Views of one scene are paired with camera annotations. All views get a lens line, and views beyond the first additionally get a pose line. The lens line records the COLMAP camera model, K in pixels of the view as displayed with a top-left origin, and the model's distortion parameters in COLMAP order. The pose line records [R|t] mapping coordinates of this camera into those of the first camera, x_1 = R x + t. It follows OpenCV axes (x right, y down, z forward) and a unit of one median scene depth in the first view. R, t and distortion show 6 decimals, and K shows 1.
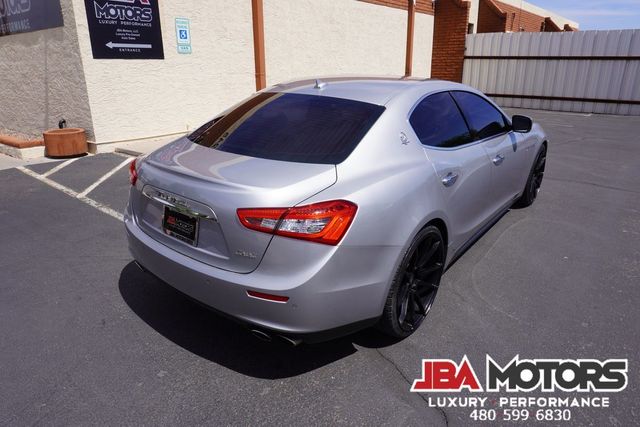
lens RADIAL K [[425.8, 0, 320.0], [0, 425.8, 212.2], [0, 0, 1]] dist [-0.043080, 0.025866]
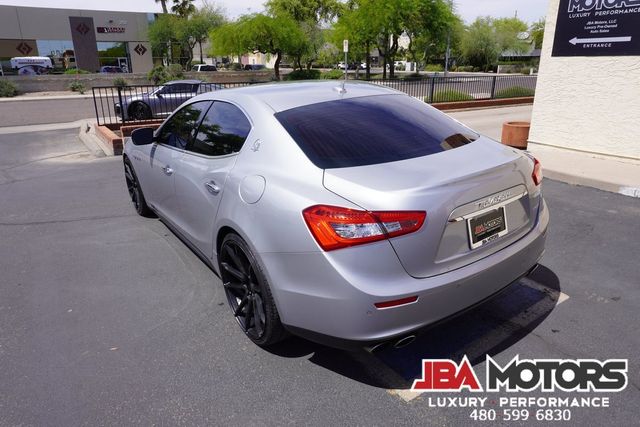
lens RADIAL K [[425.8, 0, 320.4], [0, 425.8, 209.9], [0, 0, 1]] dist [-0.043080, 0.025866]
pose [[-0.309869, 0.321924, -0.894621, 0.569861], [-0.297284, 0.860951, 0.412778, -0.284256], [0.903108, 0.393864, -0.171079, 0.774790]]
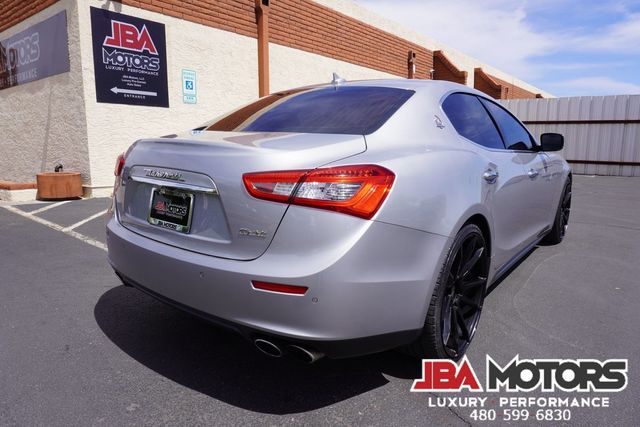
lens RADIAL K [[425.8, 0, 319.9], [0, 425.8, 213.4], [0, 0, 1]] dist [-0.043080, 0.025866]
pose [[0.999972, 0.007099, 0.002400, -0.014937], [-0.006580, 0.985069, -0.172037, 0.055305], [-0.003586, 0.172016, 0.985088, 0.065520]]
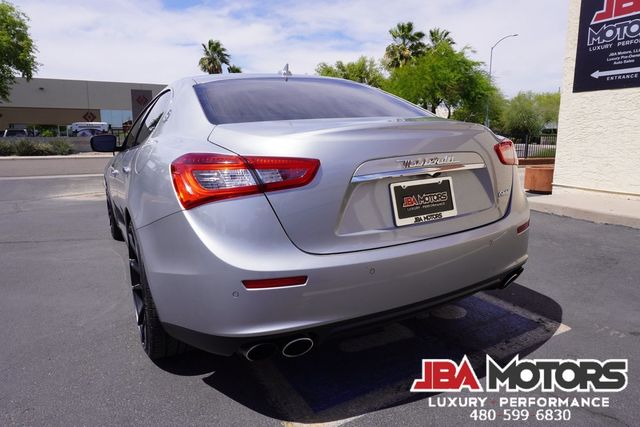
lens RADIAL K [[425.8, 0, 320.0], [0, 425.8, 210.6], [0, 0, 1]] dist [-0.043080, 0.025866]
pose [[-0.407168, 0.163673, -0.898569, 0.494695], [-0.292353, 0.908697, 0.297992, -0.231344], [0.865300, 0.384031, -0.322142, 0.863630]]
